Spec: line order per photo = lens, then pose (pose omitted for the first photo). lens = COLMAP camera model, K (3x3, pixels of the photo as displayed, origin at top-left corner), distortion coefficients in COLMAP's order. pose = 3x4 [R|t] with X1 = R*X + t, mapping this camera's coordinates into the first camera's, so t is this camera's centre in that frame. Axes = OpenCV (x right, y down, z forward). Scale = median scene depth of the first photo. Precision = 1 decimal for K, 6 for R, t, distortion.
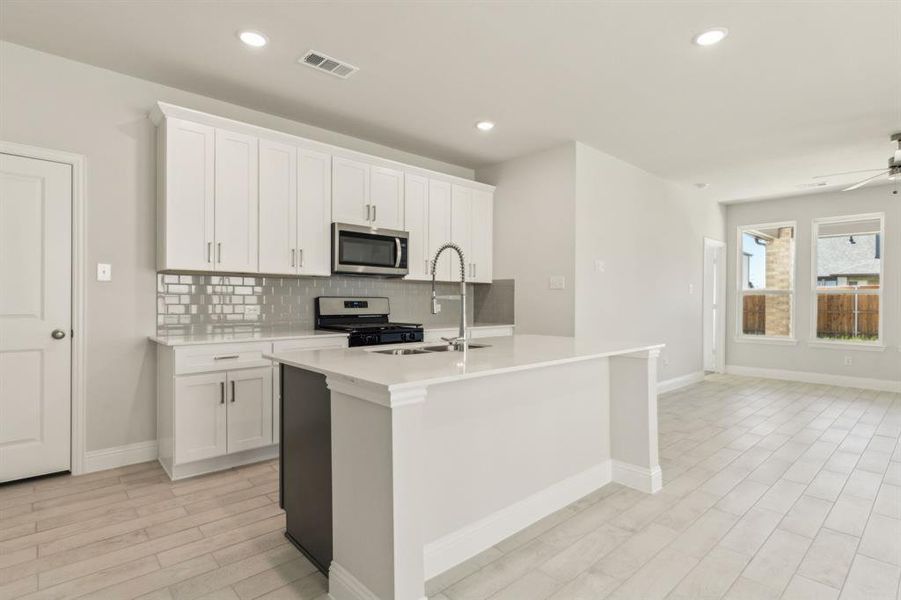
lens RADIAL K [[475.4, 0, 450.5], [0, 475.4, 300.0], [0, 0, 1]] dist [0.004165, -0.000055]
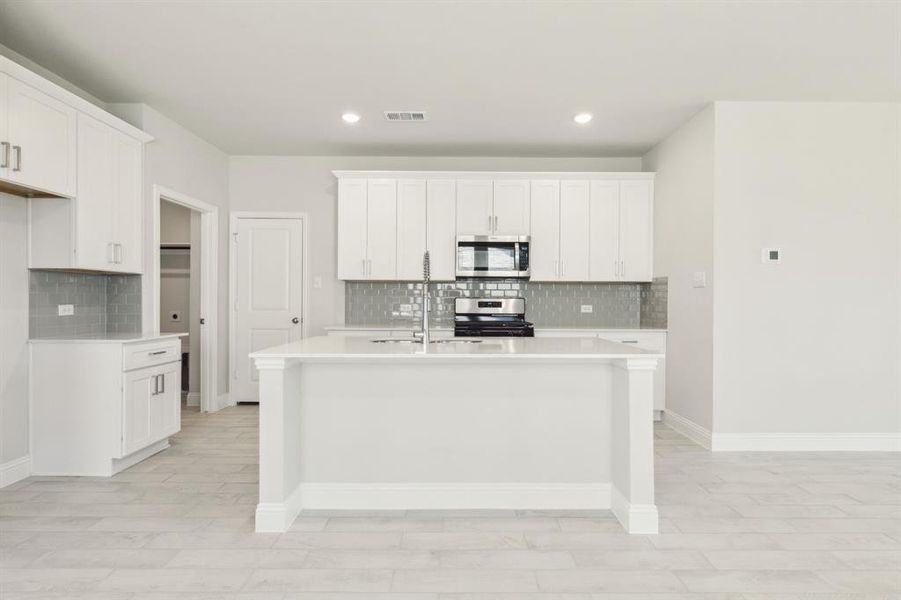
lens RADIAL K [[475.4, 0, 450.5], [0, 475.4, 300.0], [0, 0, 1]] dist [0.004165, -0.000055]
pose [[0.713031, -0.002526, -0.701128, 0.551862], [-0.001183, 0.999988, -0.004805, 0.004396], [0.701131, 0.004256, 0.713020, 0.134345]]
